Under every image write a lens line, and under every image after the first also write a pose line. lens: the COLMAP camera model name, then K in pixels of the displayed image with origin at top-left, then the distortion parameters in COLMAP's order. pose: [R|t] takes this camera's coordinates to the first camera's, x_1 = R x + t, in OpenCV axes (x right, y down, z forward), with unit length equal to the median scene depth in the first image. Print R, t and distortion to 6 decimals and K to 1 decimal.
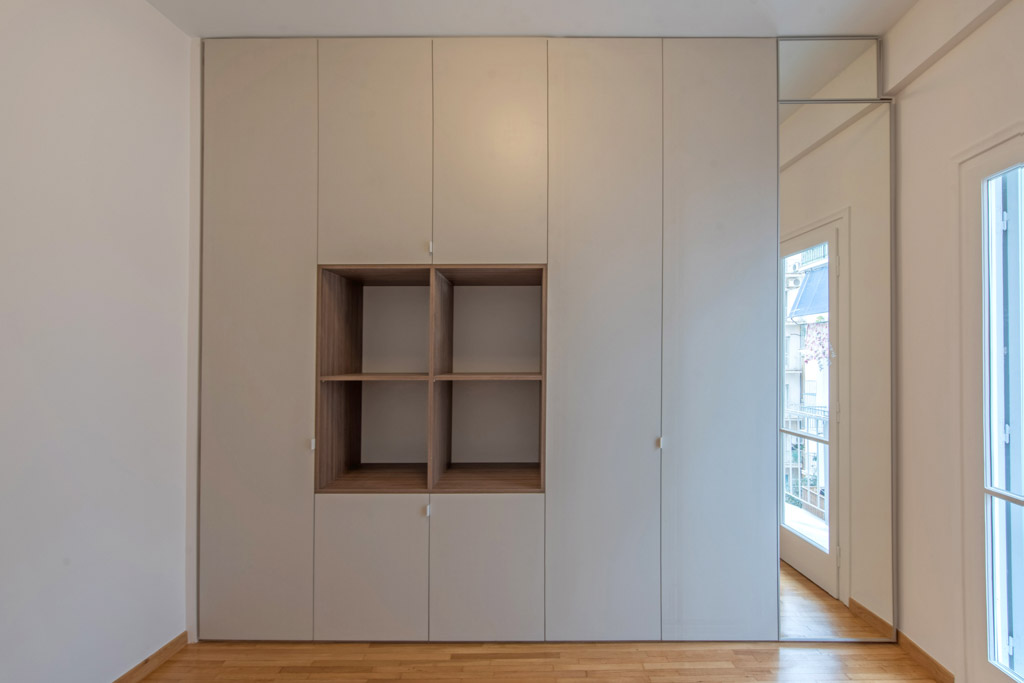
lens RADIAL K [[435.1, 0, 574.0], [0, 435.1, 355.7], [0, 0, 1]] dist [0.008843, -0.000401]
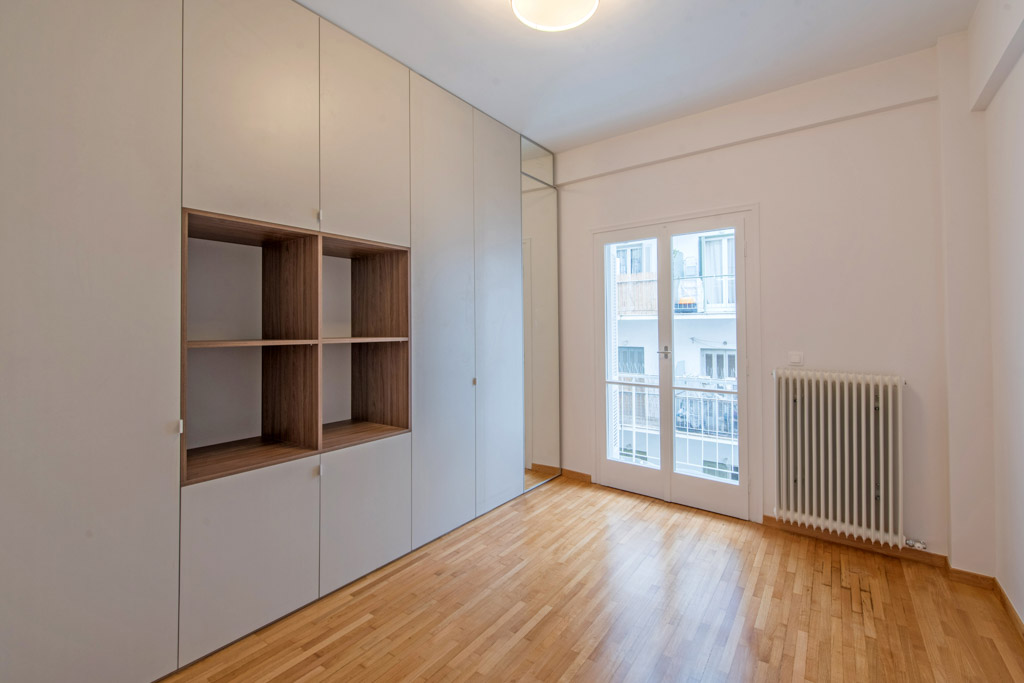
lens RADIAL K [[439.5, 0, 486.6], [0, 439.5, 326.4], [0, 0, 1]] dist [-0.002608, -0.000123]
pose [[0.632716, 0.003482, 0.774376, -0.892638], [0.008219, 0.999903, -0.011212, 0.030587], [-0.774341, 0.013459, 0.632626, 0.037408]]
